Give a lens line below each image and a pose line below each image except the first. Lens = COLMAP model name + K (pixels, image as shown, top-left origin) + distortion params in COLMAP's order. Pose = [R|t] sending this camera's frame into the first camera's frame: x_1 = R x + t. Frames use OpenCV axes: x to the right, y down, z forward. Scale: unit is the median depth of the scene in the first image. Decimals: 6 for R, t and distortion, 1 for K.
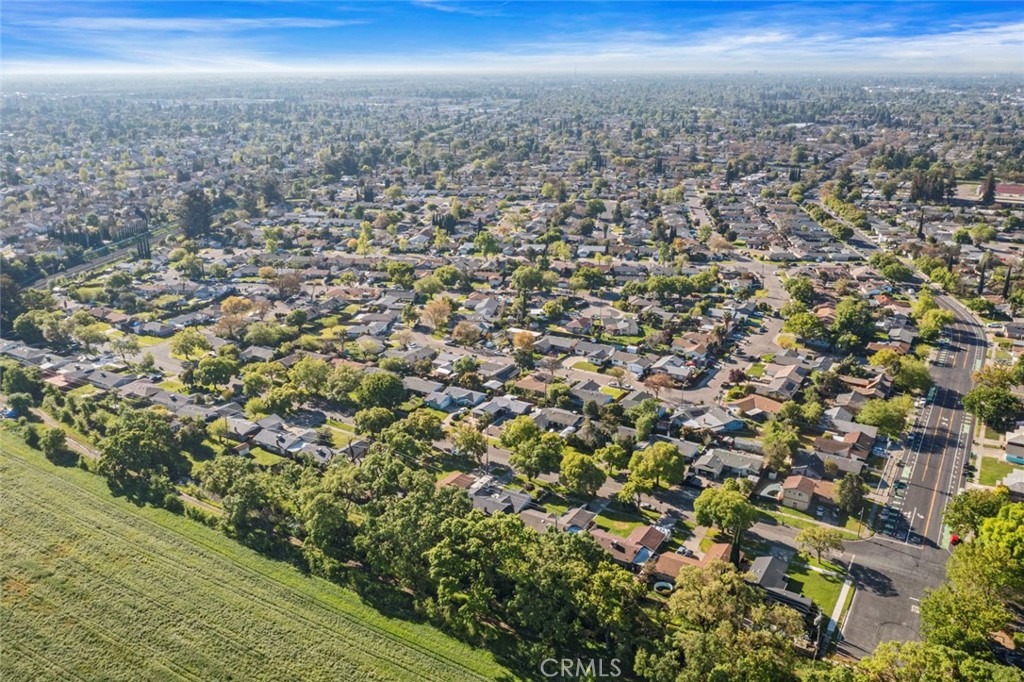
lens RADIAL K [[812.8, 0, 517.9], [0, 812.8, 340.3], [0, 0, 1]] dist [-0.005224, -0.000900]
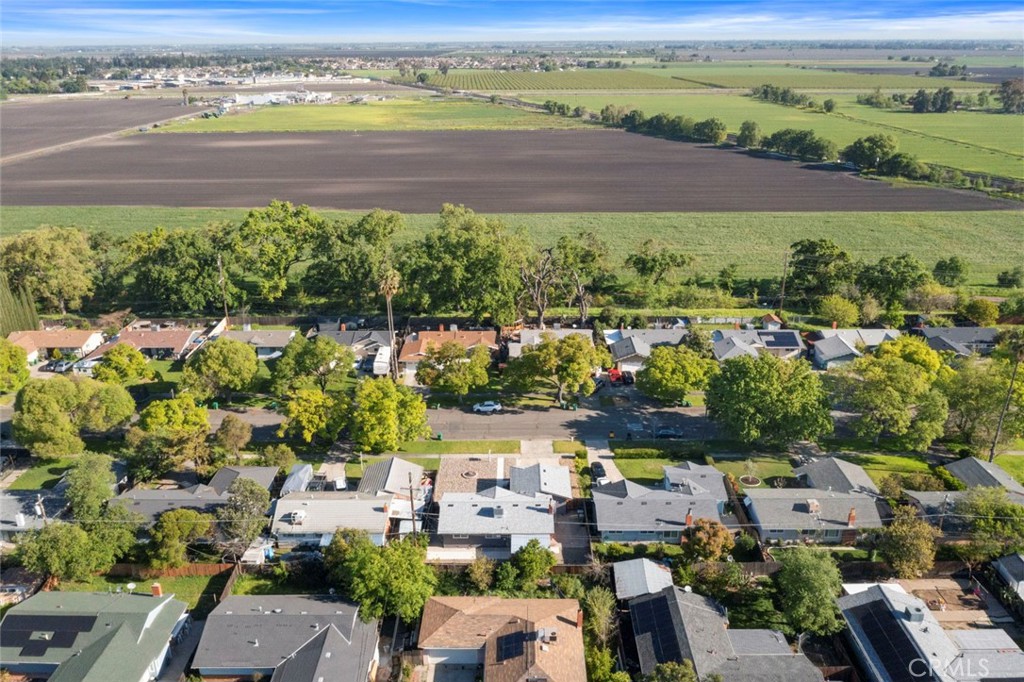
lens RADIAL K [[812.8, 0, 517.9], [0, 812.8, 340.3], [0, 0, 1]] dist [-0.005224, -0.000900]
pose [[-0.856618, 0.191027, -0.479284, 0.115616], [-0.156133, 0.789405, 0.593685, -0.157714], [0.491759, 0.583394, -0.646394, 0.983595]]
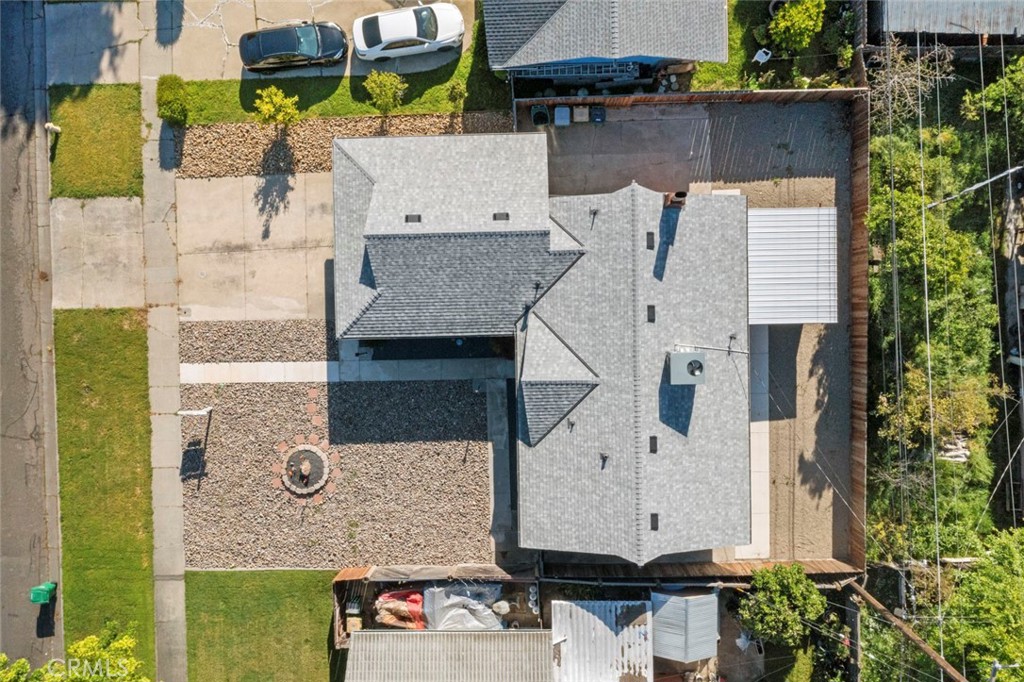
lens RADIAL K [[802.4, 0, 512.0], [0, 802.4, 341.0], [0, 0, 1]] dist [-0.009991, -0.000207]
pose [[0.529493, 0.848188, 0.014631, -0.017833], [-0.258409, 0.144839, 0.955116, -0.019566], [0.807999, -0.509508, 0.295871, 0.790578]]
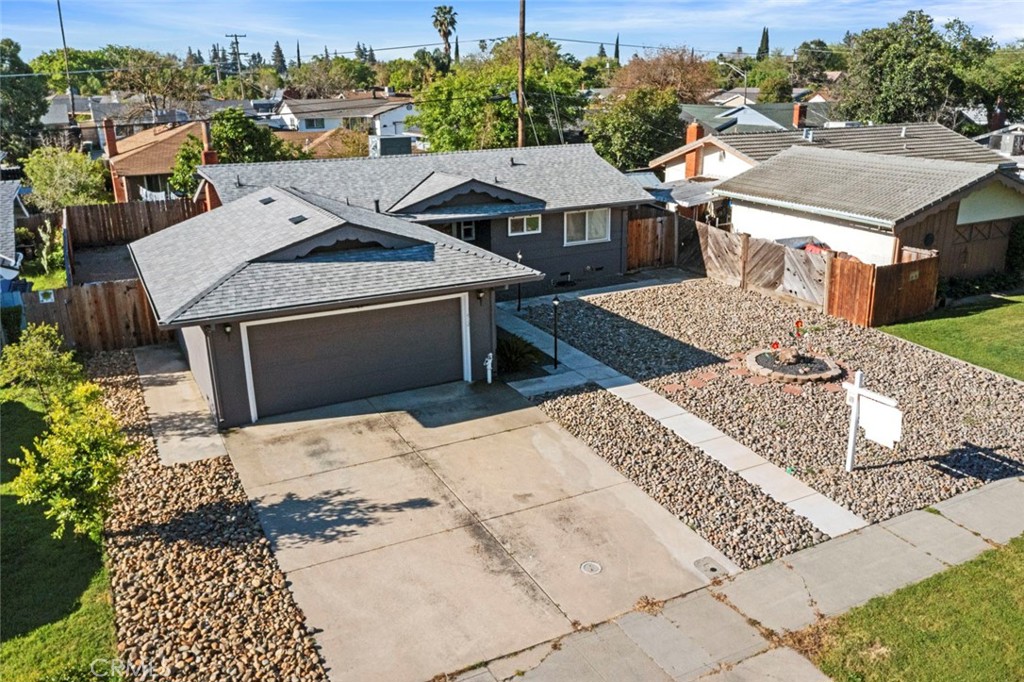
lens RADIAL K [[823.4, 0, 512.0], [0, 823.4, 341.0], [0, 0, 1]] dist [-0.006153, -0.004803]
pose [[0.525976, -0.261880, 0.809178, -0.073090], [0.281878, 0.951318, 0.124657, 0.071635], [-0.802430, 0.162522, 0.574188, 0.773497]]
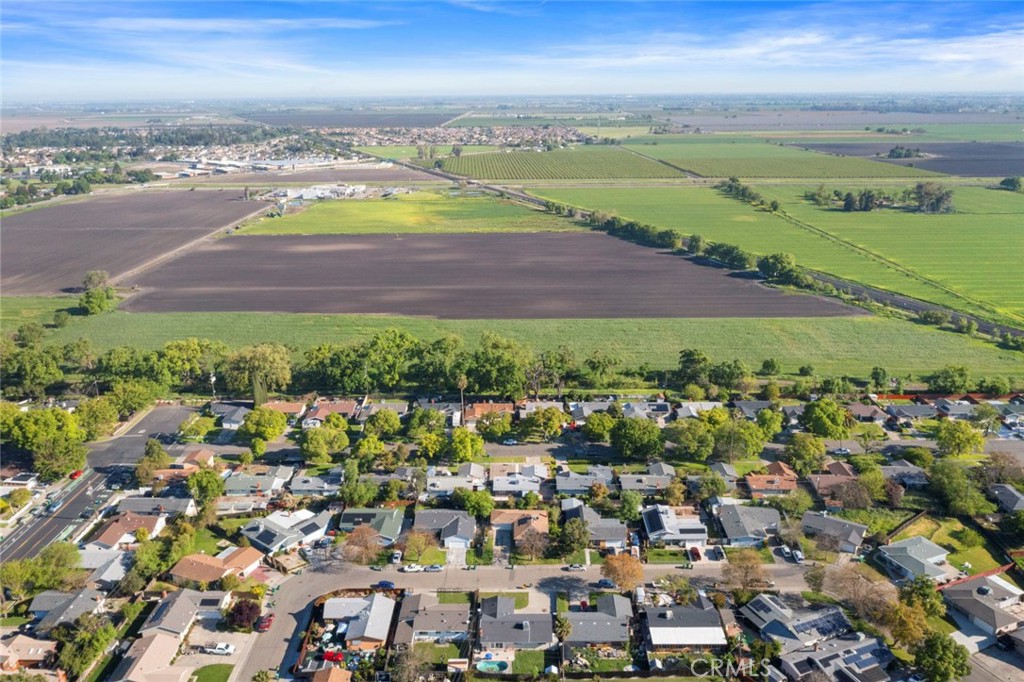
lens RADIAL K [[812.8, 0, 517.9], [0, 812.8, 340.3], [0, 0, 1]] dist [-0.005224, -0.000900]
pose [[-0.859116, 0.163738, -0.484881, 0.319900], [-0.151583, 0.823516, 0.546667, -0.430446], [0.488817, 0.543150, -0.682676, 1.248796]]
